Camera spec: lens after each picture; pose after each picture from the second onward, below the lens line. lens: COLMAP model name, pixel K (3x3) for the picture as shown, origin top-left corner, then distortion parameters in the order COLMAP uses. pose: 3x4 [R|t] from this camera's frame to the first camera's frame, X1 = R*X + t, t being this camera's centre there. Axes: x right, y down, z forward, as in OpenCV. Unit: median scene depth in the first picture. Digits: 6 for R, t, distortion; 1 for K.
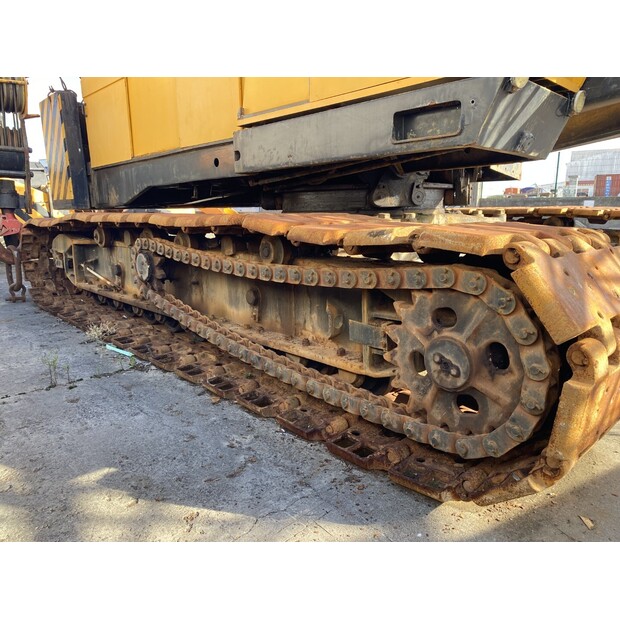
lens RADIAL K [[467.0, 0, 310.0], [0, 467.0, 310.0], [0, 0, 1]] dist [0.036221, -0.034126]
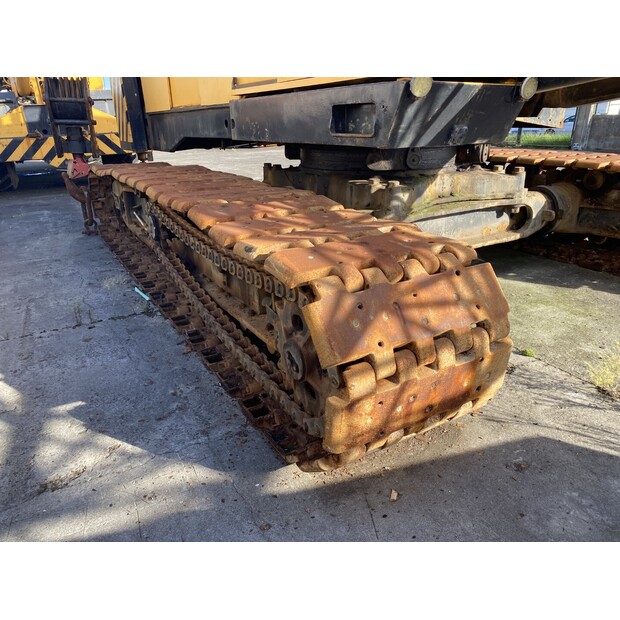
lens RADIAL K [[467.0, 0, 310.0], [0, 467.0, 310.0], [0, 0, 1]] dist [0.036221, -0.034126]
pose [[0.975744, 0.076919, -0.204958, 0.273267], [-0.038537, 0.981971, 0.185063, -0.116495], [0.215497, -0.172676, 0.961116, -0.072194]]
